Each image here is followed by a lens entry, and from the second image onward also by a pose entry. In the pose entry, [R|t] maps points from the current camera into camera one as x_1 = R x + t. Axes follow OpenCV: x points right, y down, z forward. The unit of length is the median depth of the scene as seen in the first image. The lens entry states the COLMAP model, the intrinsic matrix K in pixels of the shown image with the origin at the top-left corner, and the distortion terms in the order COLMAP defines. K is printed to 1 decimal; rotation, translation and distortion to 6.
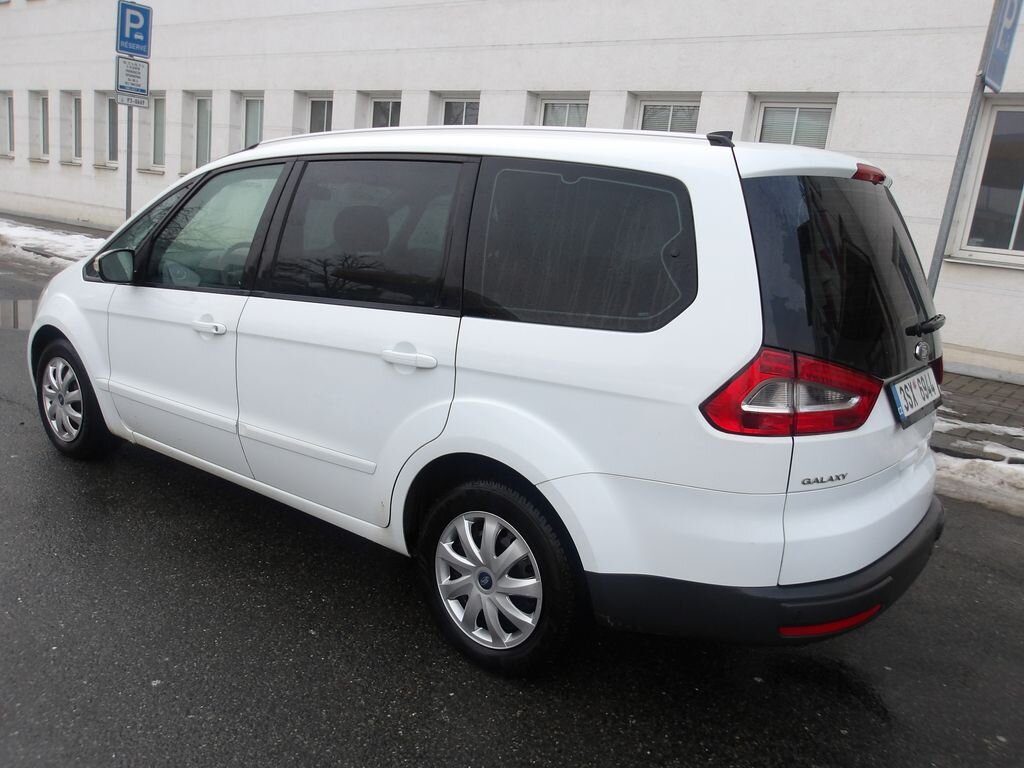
lens RADIAL K [[861.4, 0, 506.4], [0, 861.4, 382.8], [0, 0, 1]] dist [-0.012822, 0.017434]
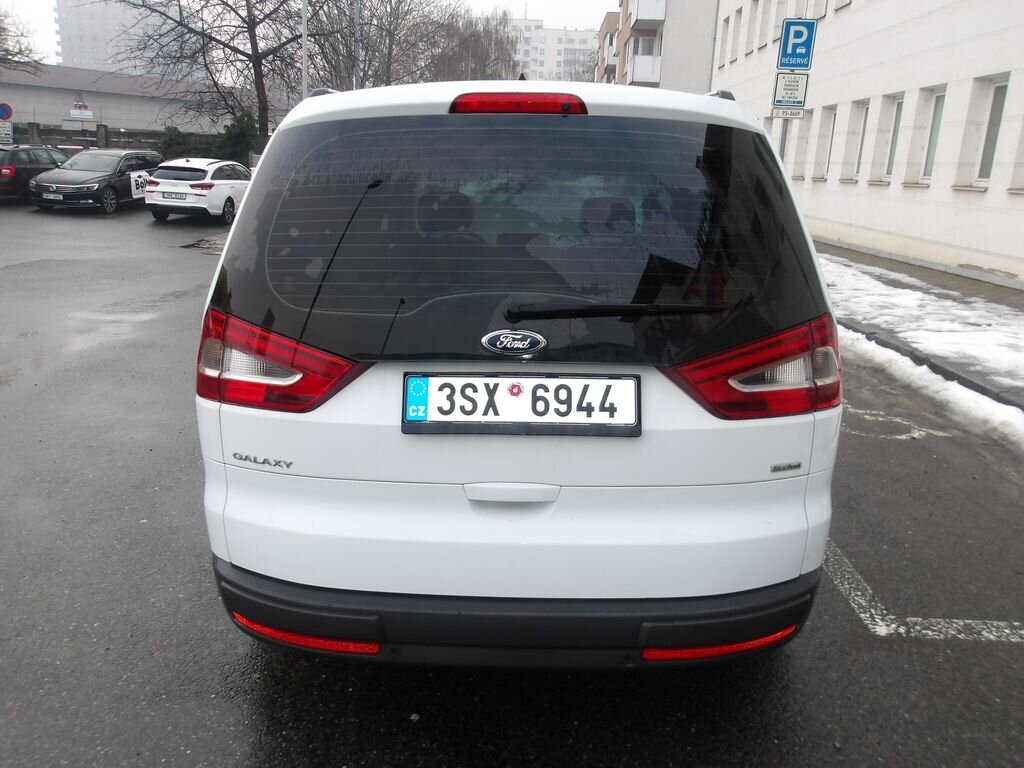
lens RADIAL K [[861.4, 0, 508.8], [0, 861.4, 384.1], [0, 0, 1]] dist [-0.012822, 0.017434]
pose [[0.599337, 0.117115, -0.791883, 1.035683], [-0.131086, 0.990245, 0.047239, -0.035585], [0.789691, 0.075493, 0.608843, 0.555422]]
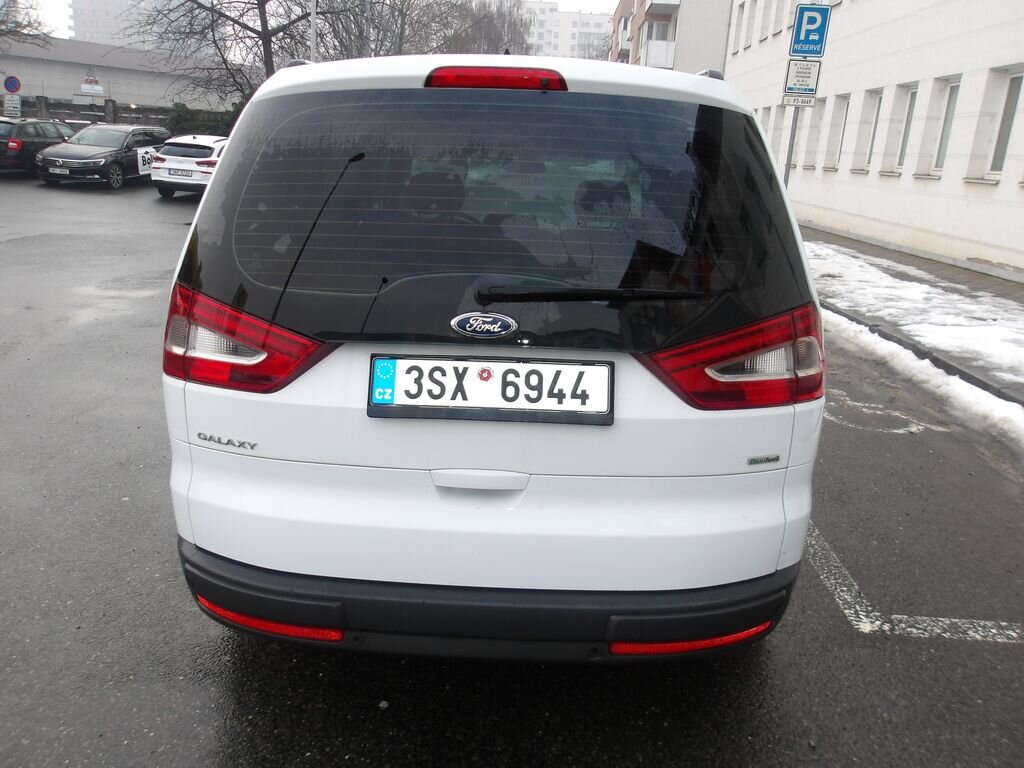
lens RADIAL K [[861.4, 0, 509.3], [0, 861.4, 385.0], [0, 0, 1]] dist [-0.012822, 0.017434]
pose [[0.590480, 0.144739, -0.793968, 1.037472], [-0.152221, 0.986103, 0.066557, -0.038462], [0.792567, 0.081558, 0.604306, 0.591930]]
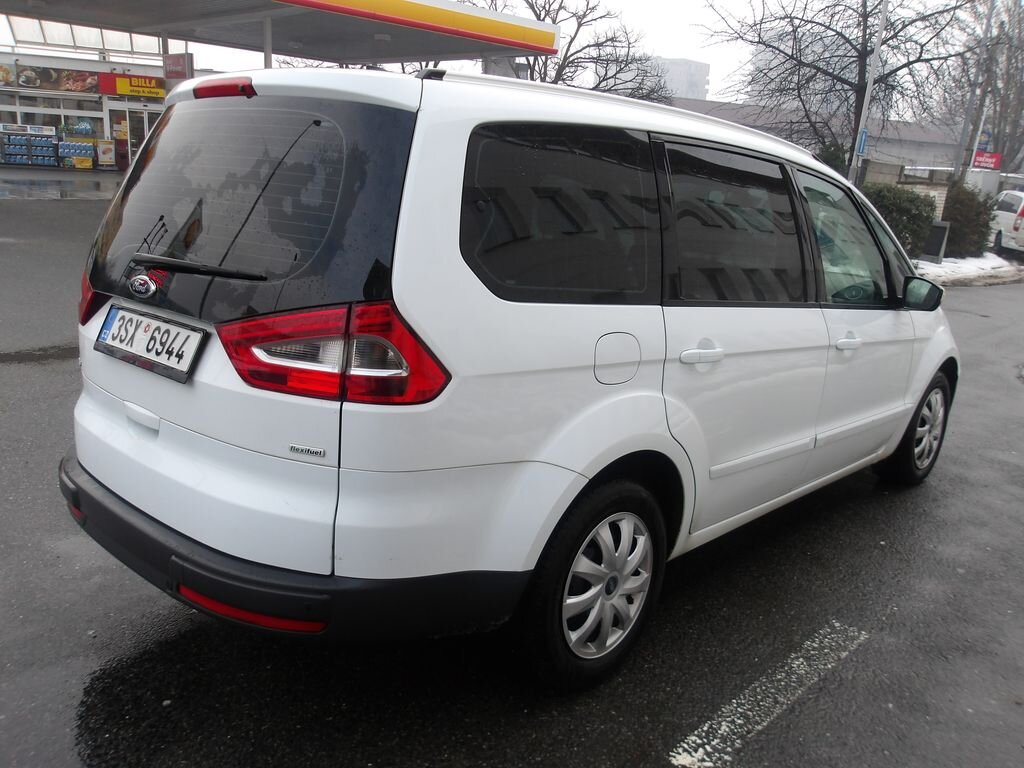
lens RADIAL K [[861.4, 0, 519.1], [0, 861.4, 394.6], [0, 0, 1]] dist [-0.012822, 0.017434]
pose [[-0.066210, 0.153235, -0.985969, 1.286389], [-0.270723, 0.948313, 0.165562, -0.173641], [0.960378, 0.277886, -0.021304, 1.380273]]
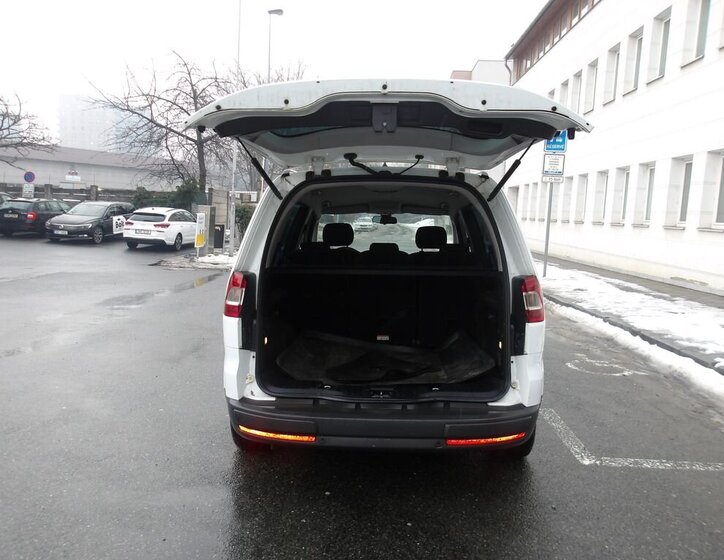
lens RADIAL K [[628.0, 0, 360.1], [0, 628.0, 274.5], [0, 0, 1]] dist [-0.010371, 0.026052]
pose [[0.590976, -0.002612, -0.806685, 1.333772], [-0.135864, 0.985388, -0.102724, 0.060934], [0.795165, 0.170307, 0.581986, 0.315127]]
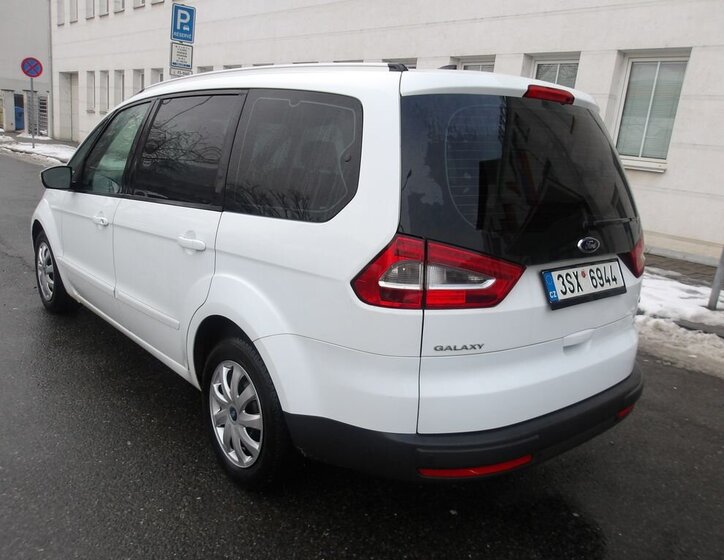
lens RADIAL K [[628.0, 0, 360.9], [0, 628.0, 278.8], [0, 0, 1]] dist [-0.010371, 0.026052]
pose [[0.981135, 0.033561, -0.190388, 0.338875], [-0.033453, 0.999433, 0.003780, 0.015555], [0.190407, 0.002660, 0.981702, 0.103722]]
